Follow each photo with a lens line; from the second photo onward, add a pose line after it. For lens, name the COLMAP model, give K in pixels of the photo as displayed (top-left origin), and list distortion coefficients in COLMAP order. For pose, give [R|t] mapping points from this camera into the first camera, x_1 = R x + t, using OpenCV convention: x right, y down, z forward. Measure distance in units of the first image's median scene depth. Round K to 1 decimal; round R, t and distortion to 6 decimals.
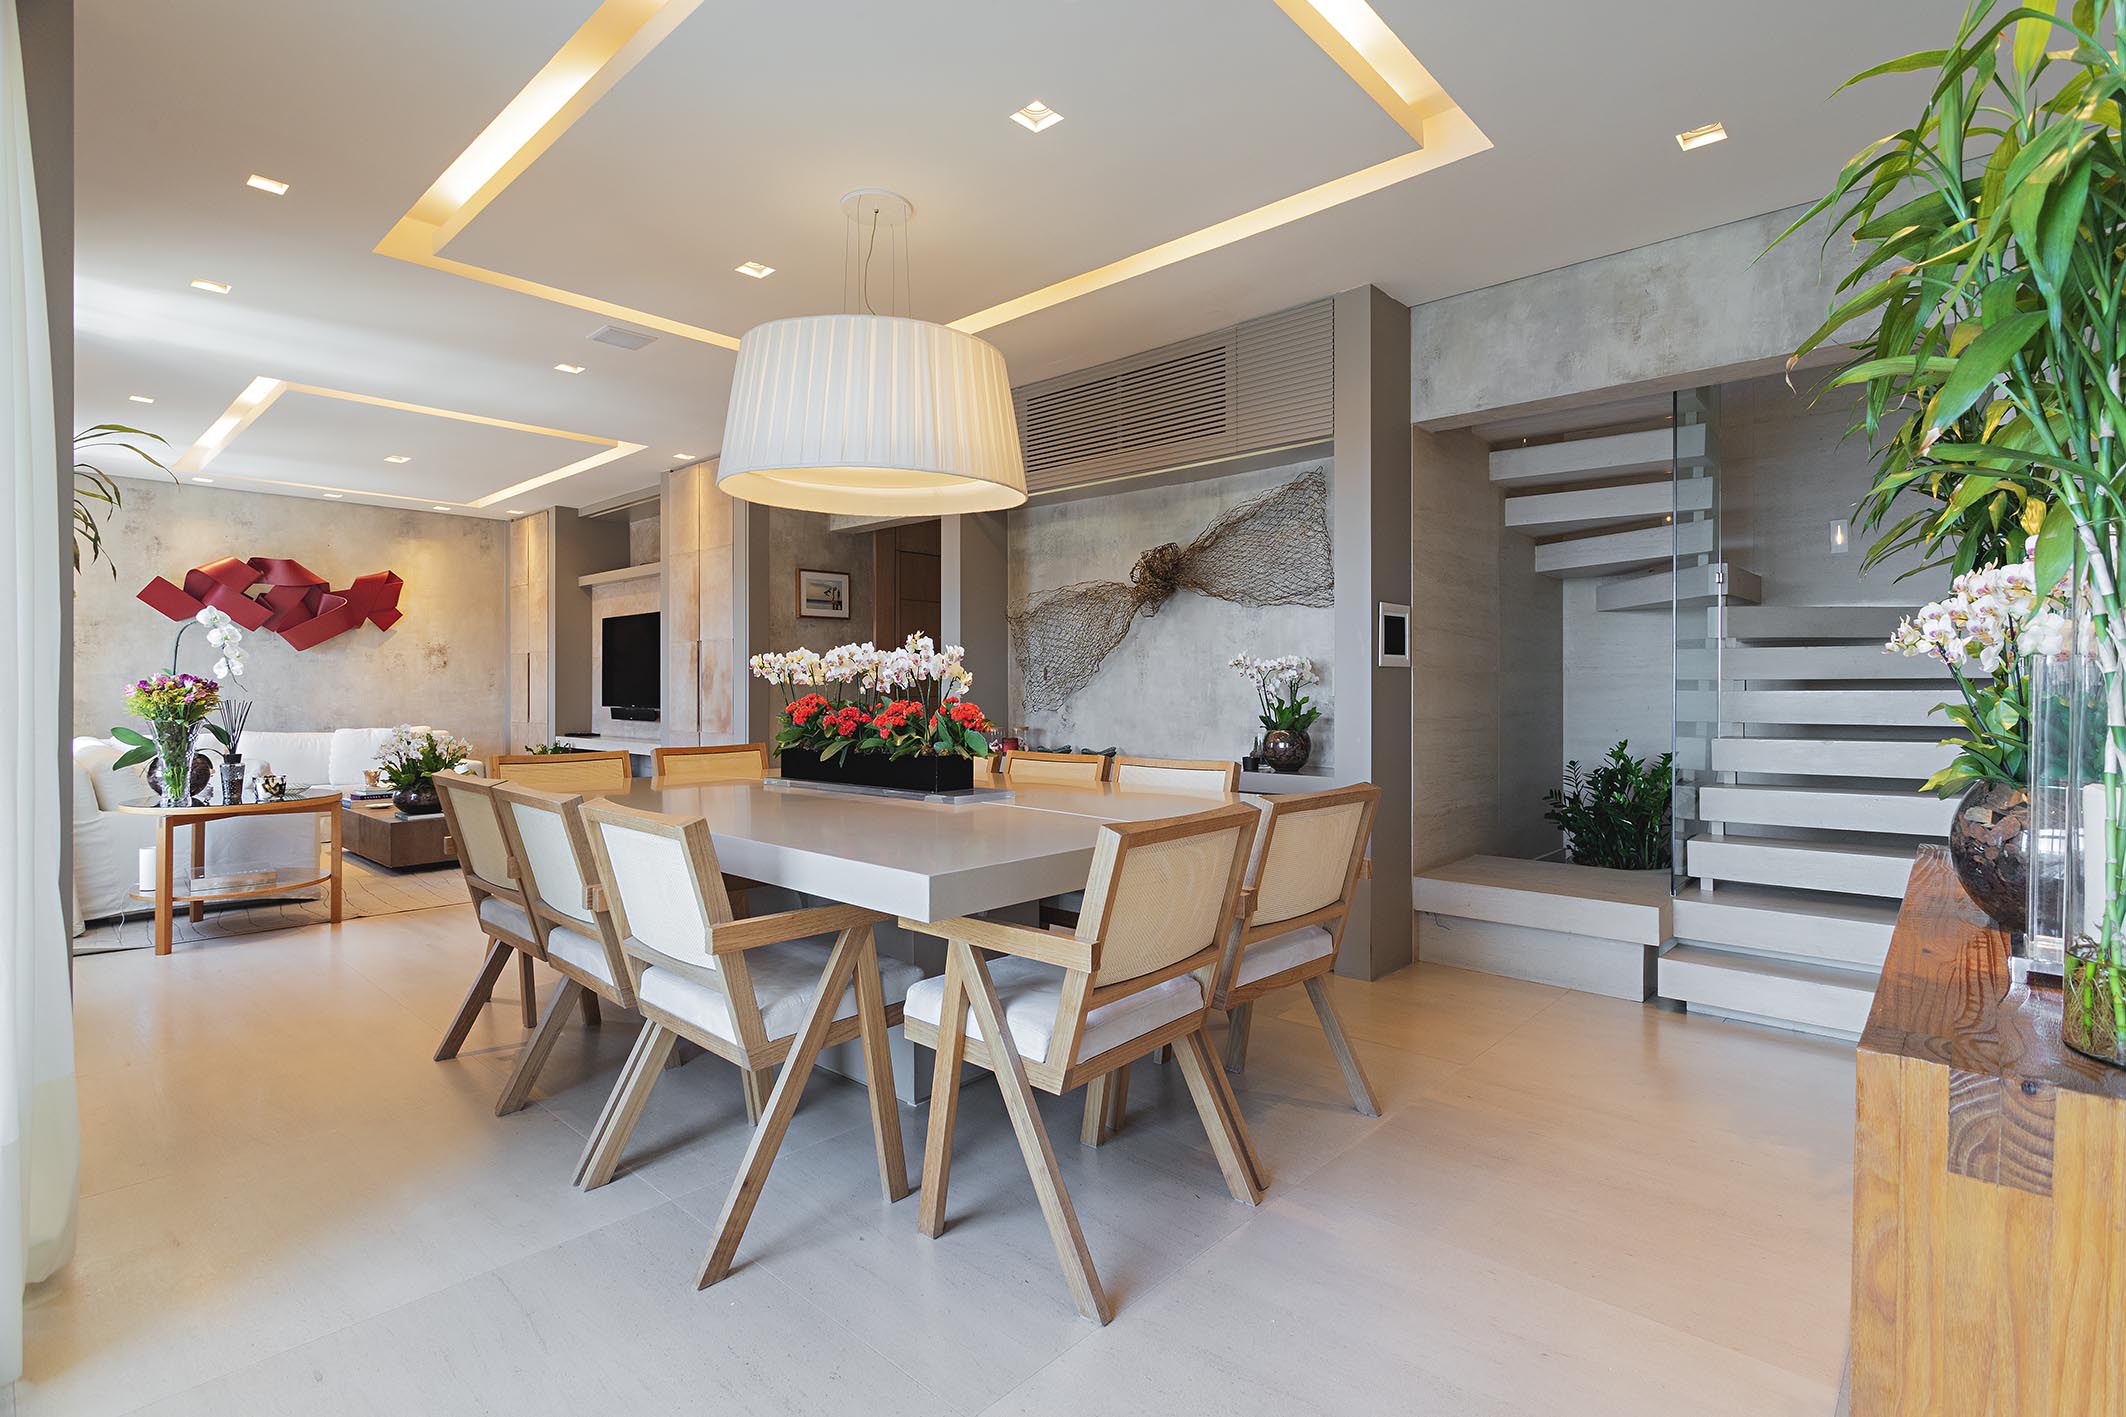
lens RADIAL K [[994.8, 0, 1054.8], [0, 994.8, 703.4], [0, 0, 1]] dist [-0.001598, 0.000056]
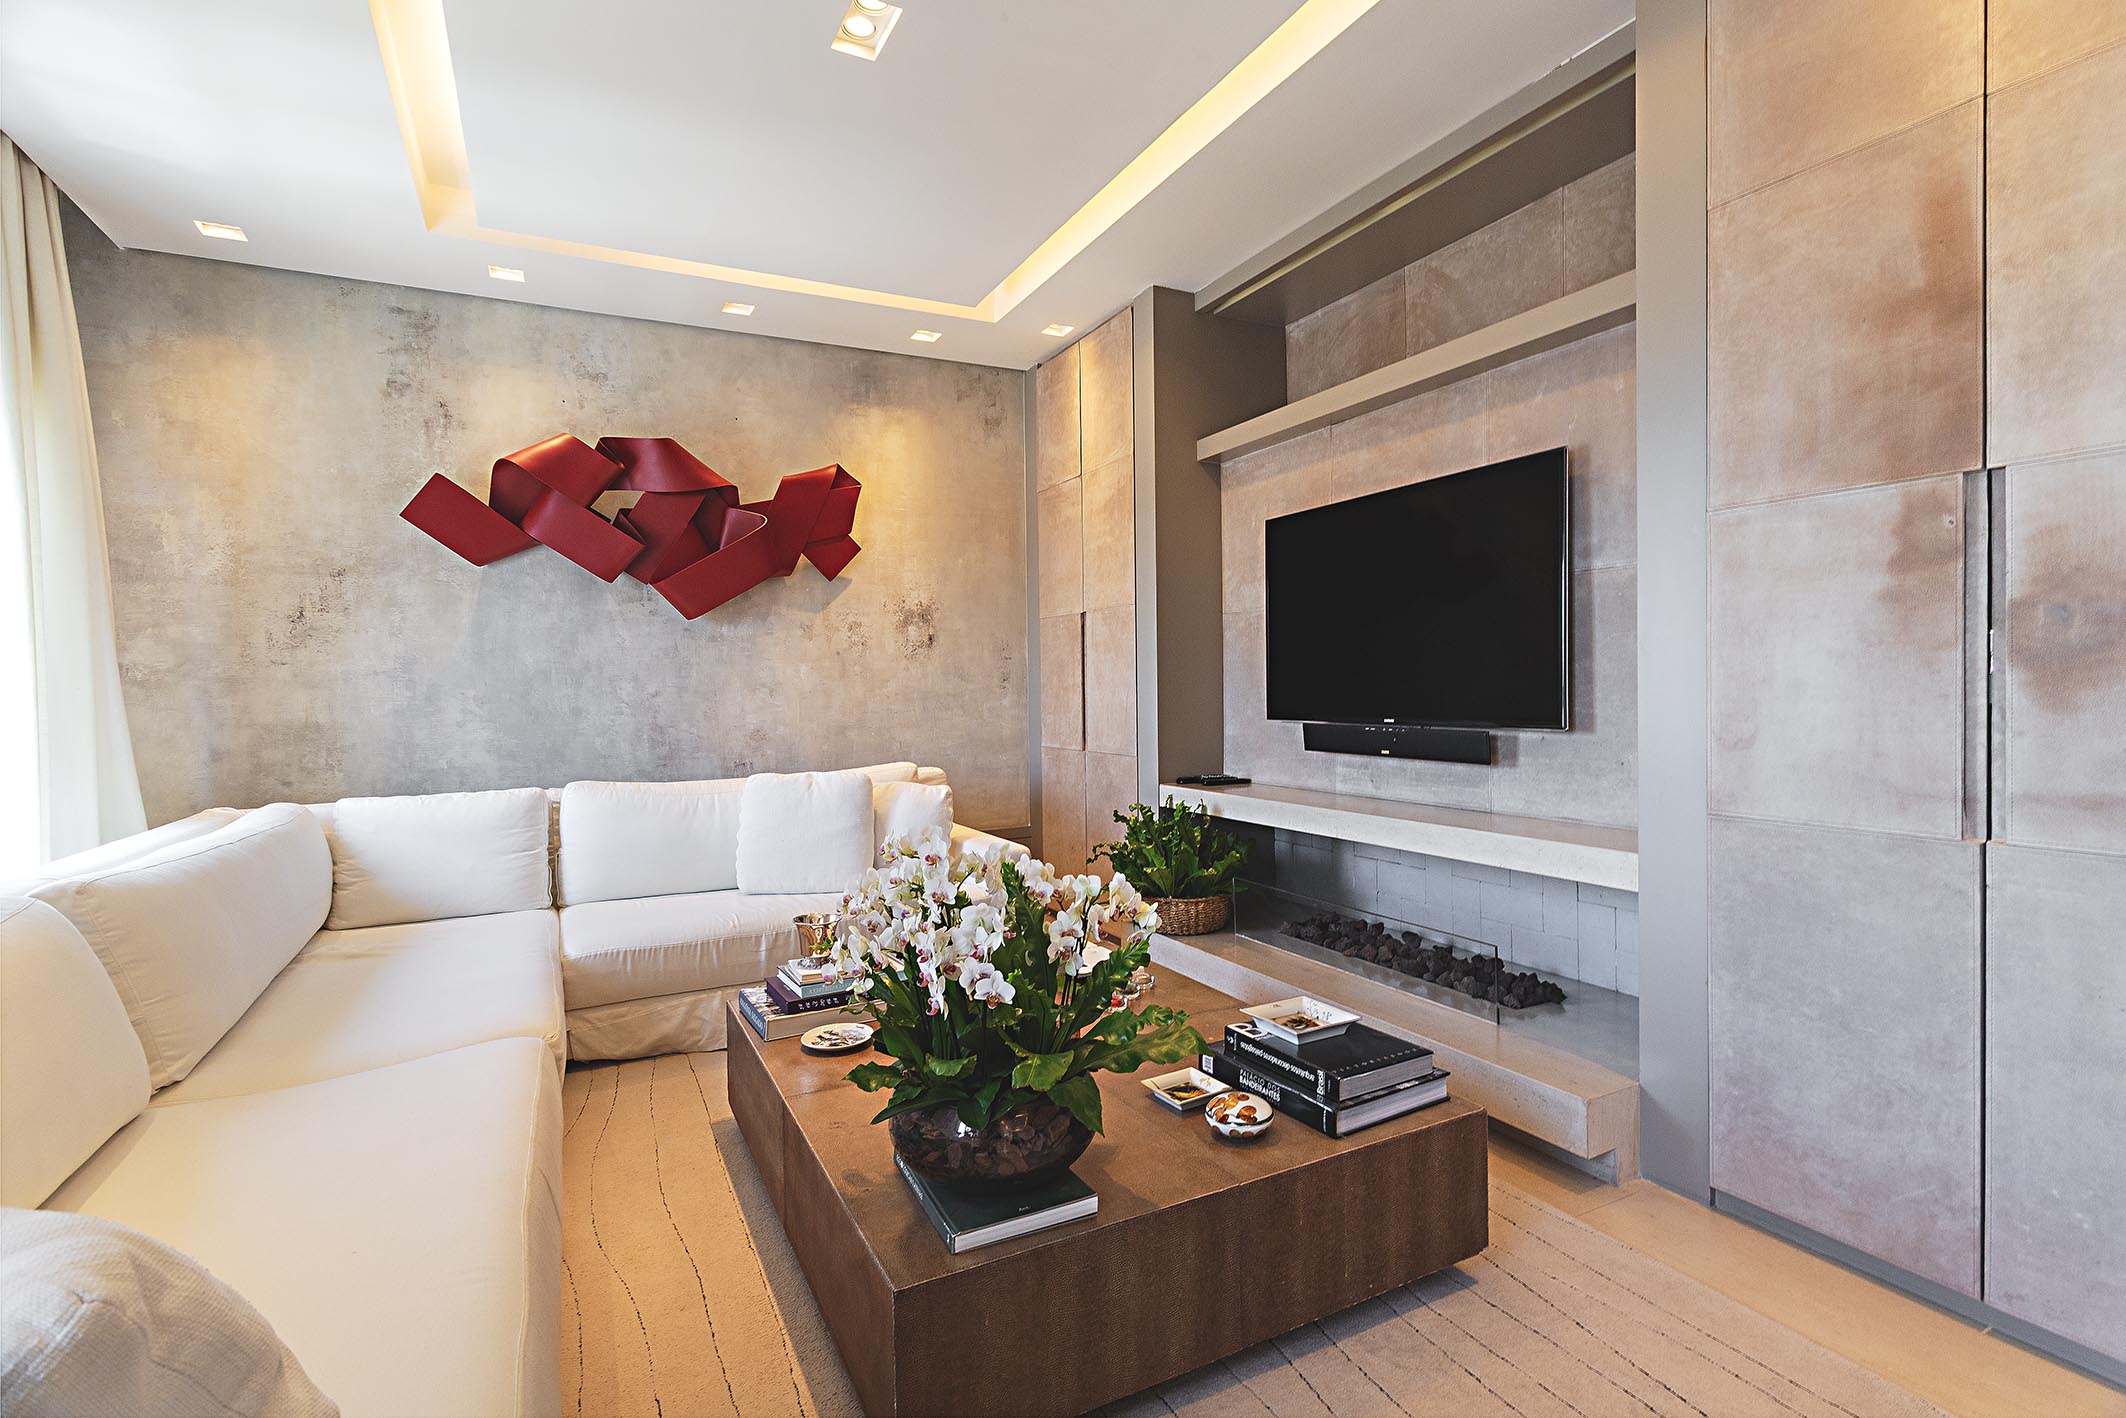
lens RADIAL K [[1000.8, 0, 1157.6], [0, 1000.8, 686.7], [0, 0, 1]] dist [-0.001083, 0.000535]
pose [[0.963516, -0.019426, -0.266945, -0.380498], [0.018014, 0.999808, -0.007738, -0.008947], [0.267044, 0.002647, 0.963681, 0.554408]]
